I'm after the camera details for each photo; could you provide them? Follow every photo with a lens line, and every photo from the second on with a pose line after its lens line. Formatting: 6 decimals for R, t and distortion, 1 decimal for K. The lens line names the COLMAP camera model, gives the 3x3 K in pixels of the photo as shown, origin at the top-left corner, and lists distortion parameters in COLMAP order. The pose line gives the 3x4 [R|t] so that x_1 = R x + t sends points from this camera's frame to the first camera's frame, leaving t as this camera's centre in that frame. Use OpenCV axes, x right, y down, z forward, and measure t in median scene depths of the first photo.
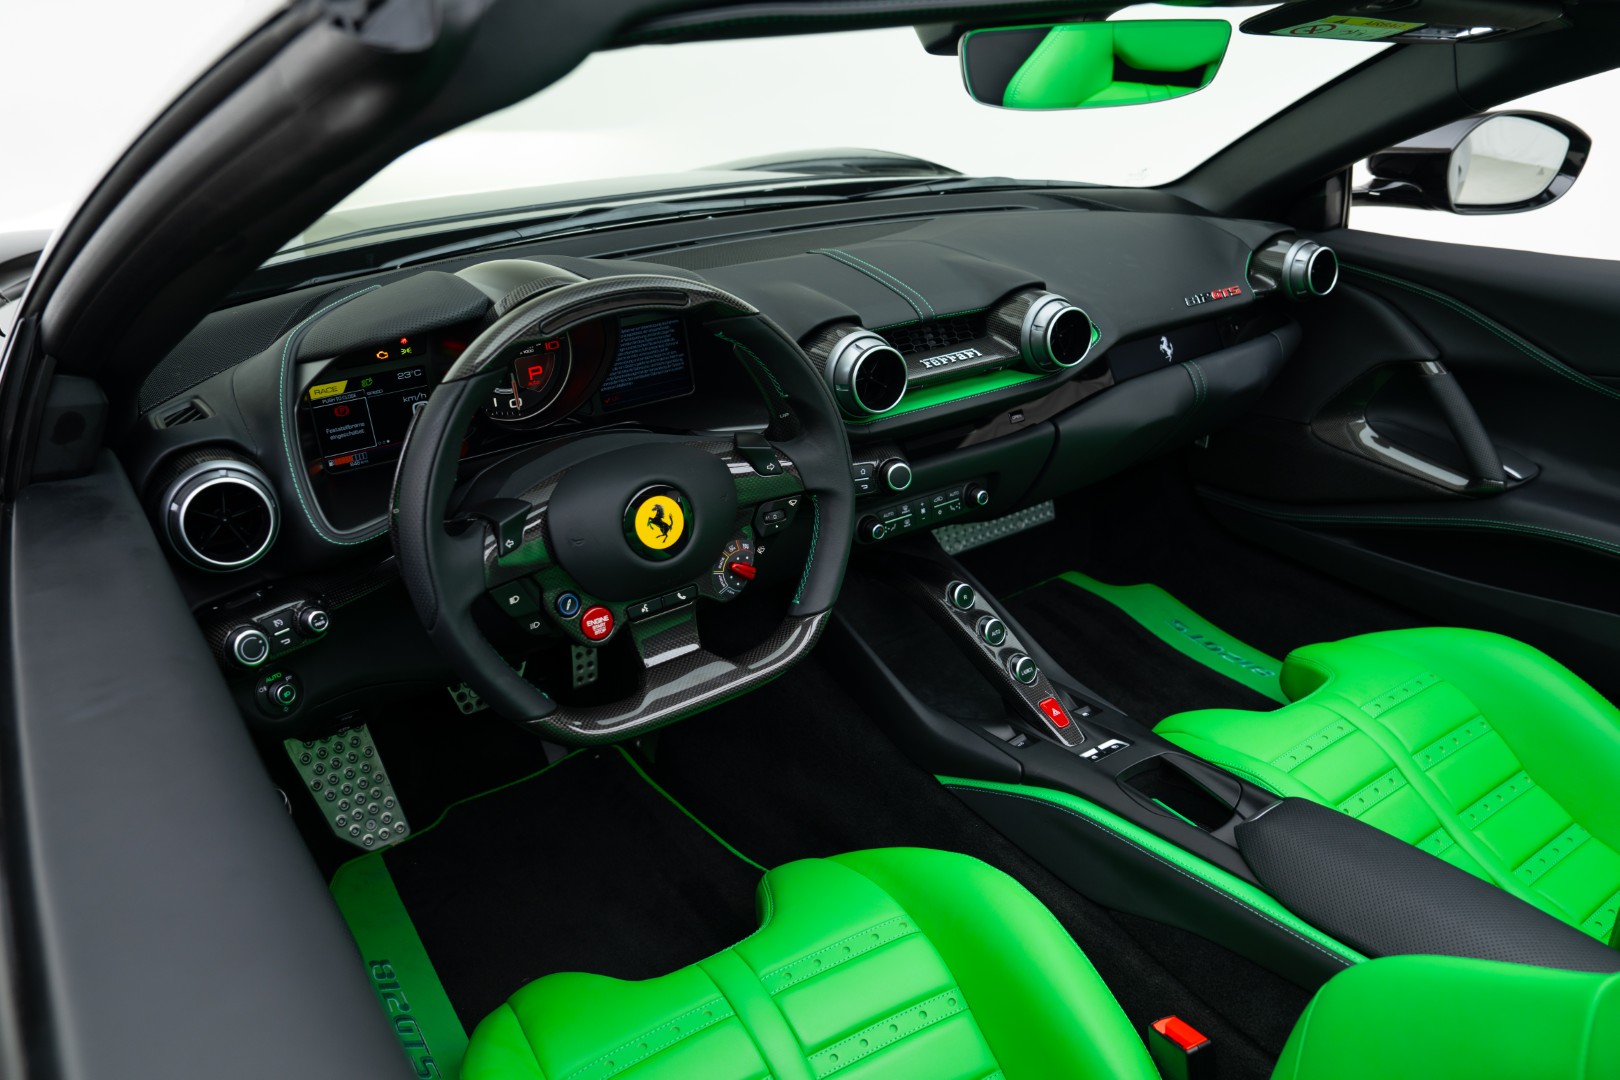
lens RADIAL K [[1129.6, 0, 777.2], [0, 1129.6, 515.6], [0, 0, 1]] dist [-0.105549, 0.061296]
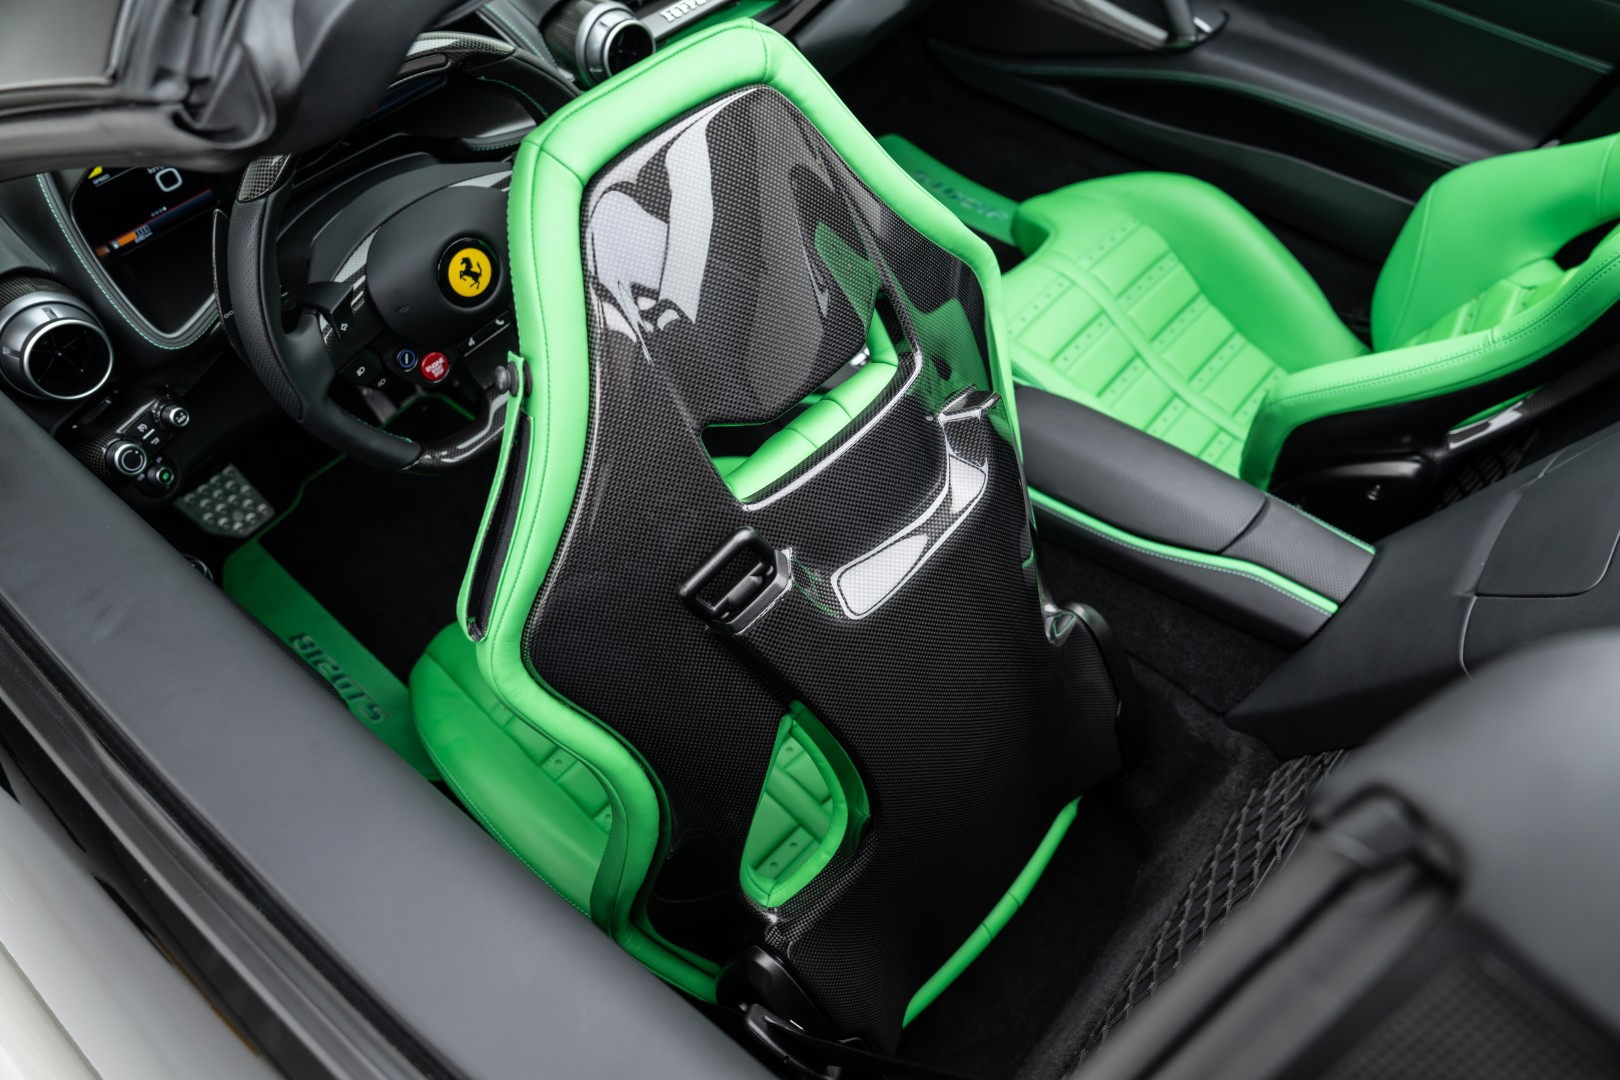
lens RADIAL K [[1129.6, 0, 777.2], [0, 1129.6, 515.6], [0, 0, 1]] dist [-0.105549, 0.061296]
pose [[0.964522, -0.213954, 0.154661, -0.030327], [0.122249, 0.881206, 0.456652, -0.222281], [-0.233990, -0.421544, 0.876099, -0.117992]]
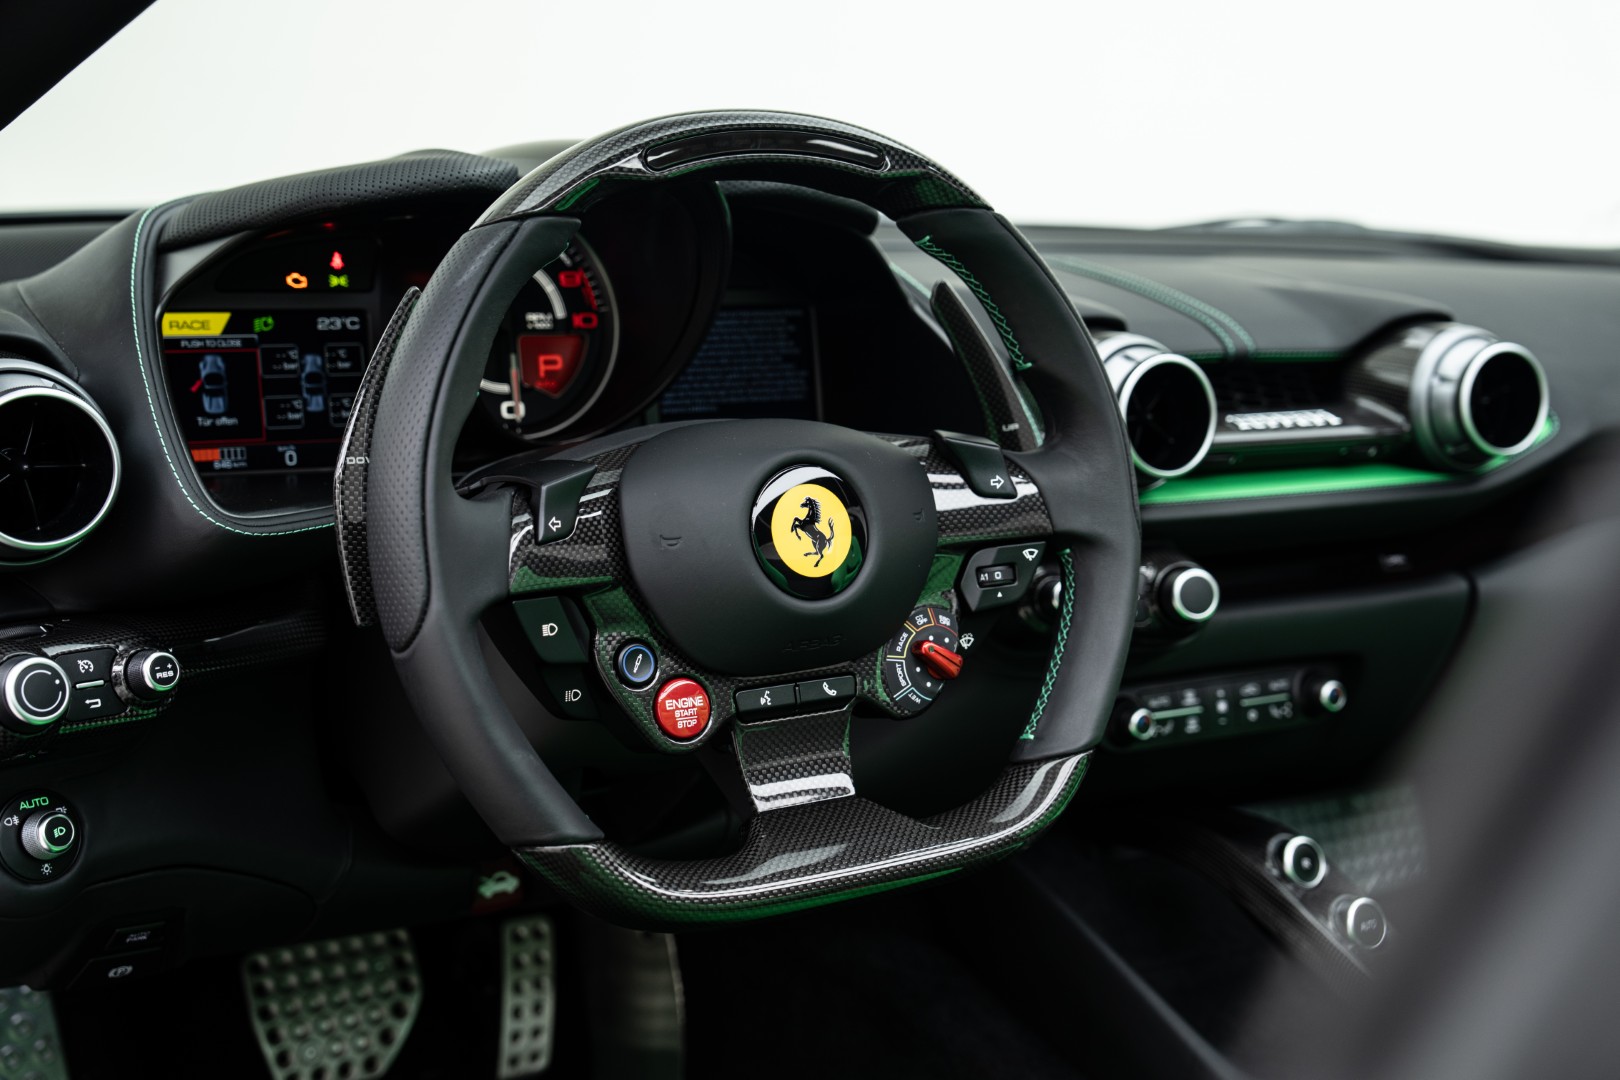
lens RADIAL K [[2292.1, 0, 783.1], [0, 2292.1, 538.9], [0, 0, 1]] dist [0.137465, -0.015625]
pose [[0.997926, 0.064336, -0.002174, -0.103949], [-0.062696, 0.963720, -0.259446, 0.277061], [-0.014596, 0.259044, 0.965755, -0.093989]]
